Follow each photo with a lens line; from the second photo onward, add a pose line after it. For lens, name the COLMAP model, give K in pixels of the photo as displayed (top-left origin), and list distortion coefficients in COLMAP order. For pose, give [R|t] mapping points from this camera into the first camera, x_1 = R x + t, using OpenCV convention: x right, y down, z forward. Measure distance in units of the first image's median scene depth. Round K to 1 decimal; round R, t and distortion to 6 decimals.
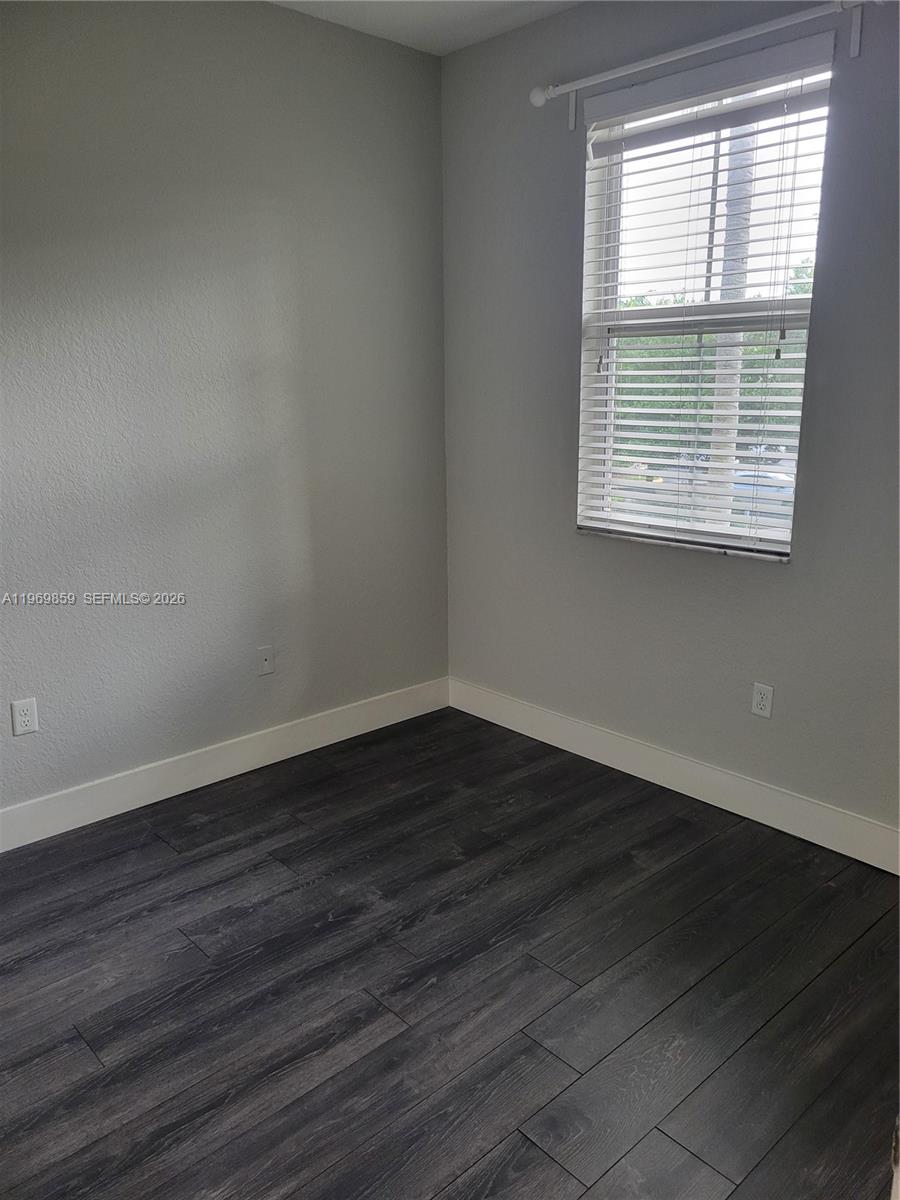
lens RADIAL K [[900.3, 0, 450.0], [0, 900.3, 600.0], [0, 0, 1]] dist [0.046149, -0.012883]
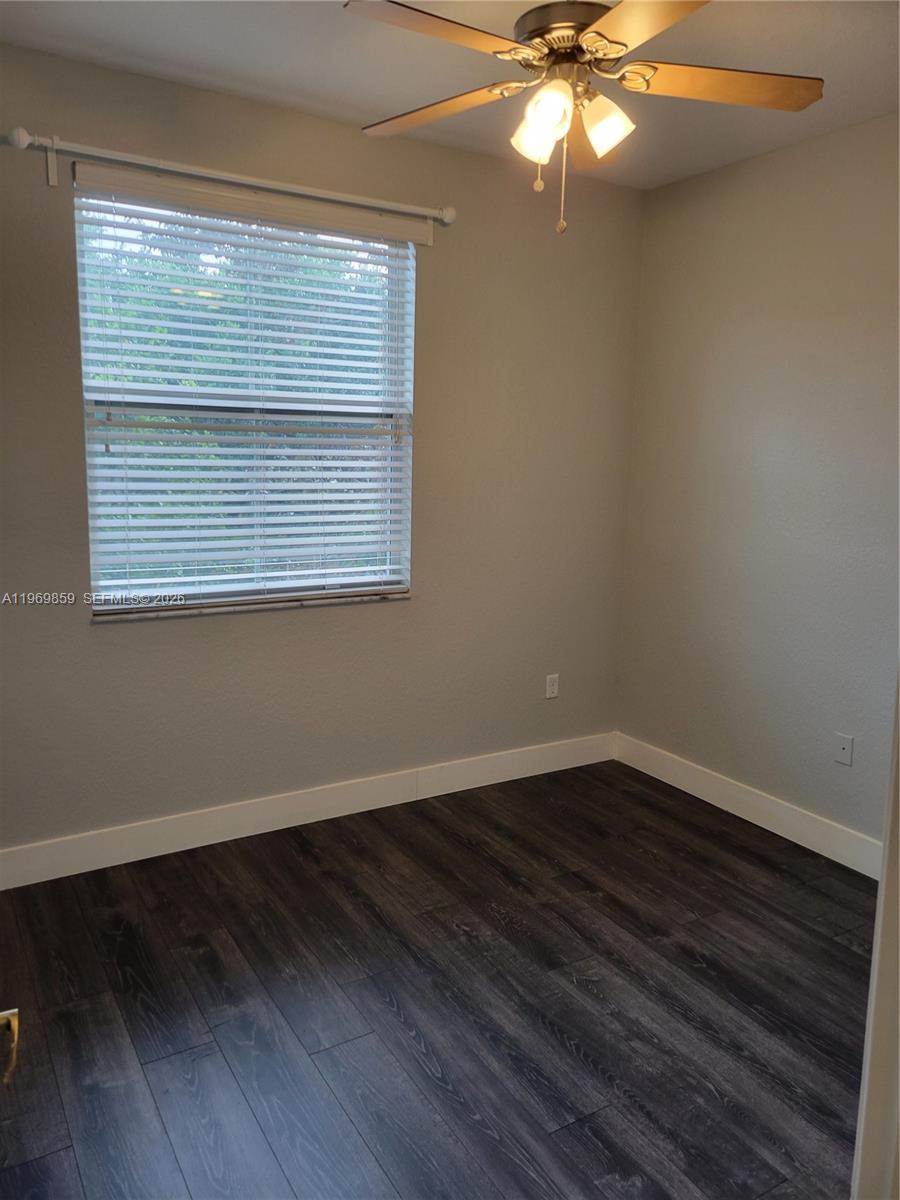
lens RADIAL K [[937.5, 0, 450.0], [0, 937.5, 600.0], [0, 0, 1]] dist [0.001409, -0.002142]
pose [[0.190505, -0.168736, 0.967076, -0.931318], [0.189839, 0.972854, 0.132348, -0.218232], [-0.963156, 0.158376, 0.217367, 0.753612]]
